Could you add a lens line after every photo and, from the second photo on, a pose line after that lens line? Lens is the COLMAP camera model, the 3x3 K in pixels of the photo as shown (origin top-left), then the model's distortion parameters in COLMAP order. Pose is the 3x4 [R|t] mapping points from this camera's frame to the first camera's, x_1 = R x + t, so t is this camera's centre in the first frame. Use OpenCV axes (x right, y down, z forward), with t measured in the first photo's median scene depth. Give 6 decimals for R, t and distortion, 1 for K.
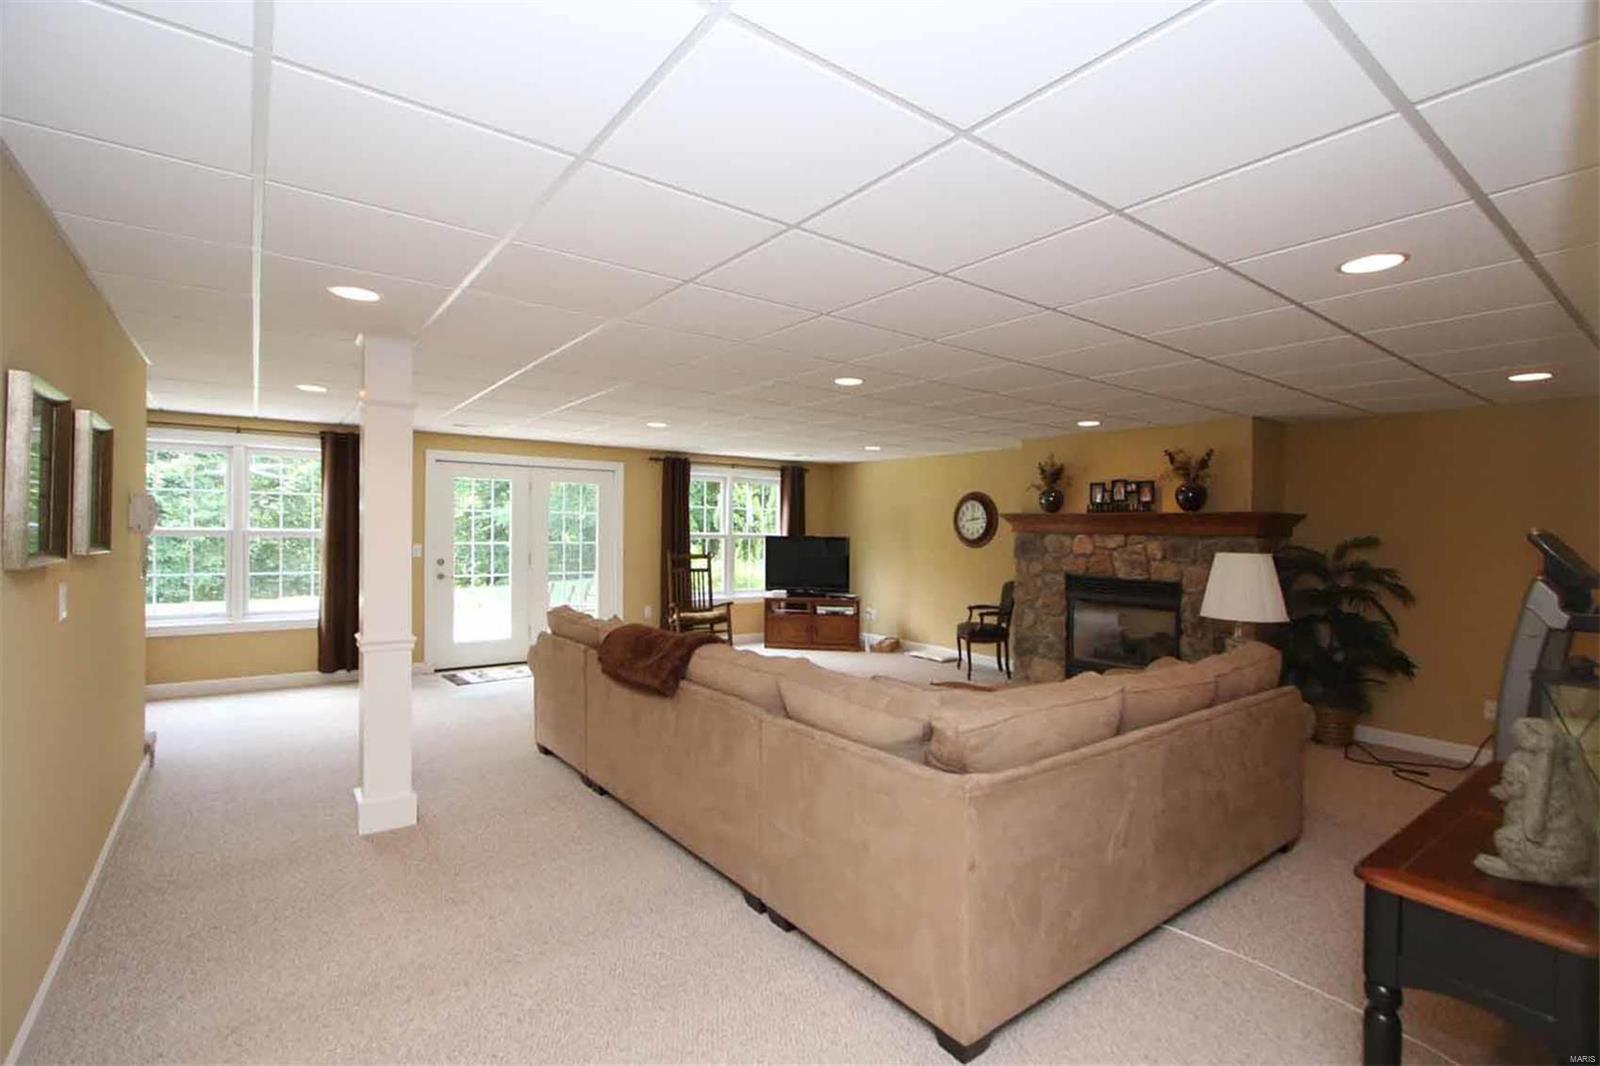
lens RADIAL K [[735.5, 0, 801.1], [0, 735.5, 526.7], [0, 0, 1]] dist [-0.001218, 0.000078]
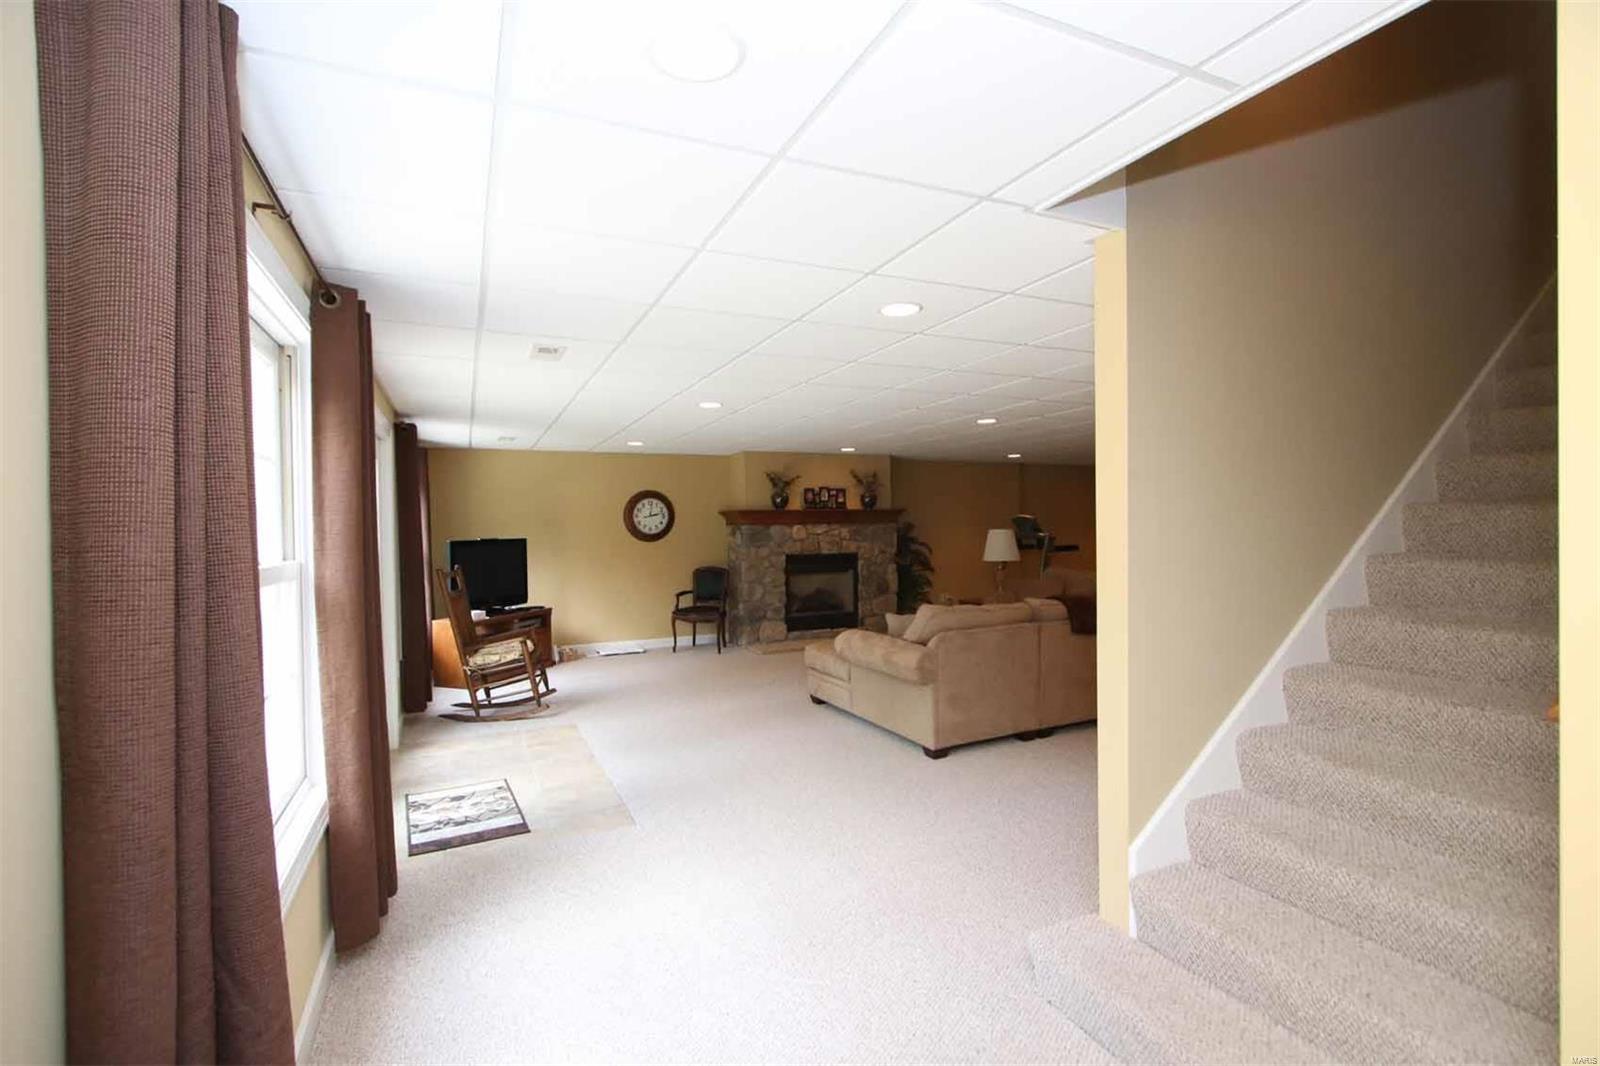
lens RADIAL K [[735.5, 0, 800.4], [0, 735.5, 531.2], [0, 0, 1]] dist [-0.001218, 0.000078]
pose [[0.214552, -0.021713, 0.976471, -0.955610], [0.020696, 0.999629, 0.017681, -0.002191], [-0.976493, 0.016415, 0.214922, 0.686900]]
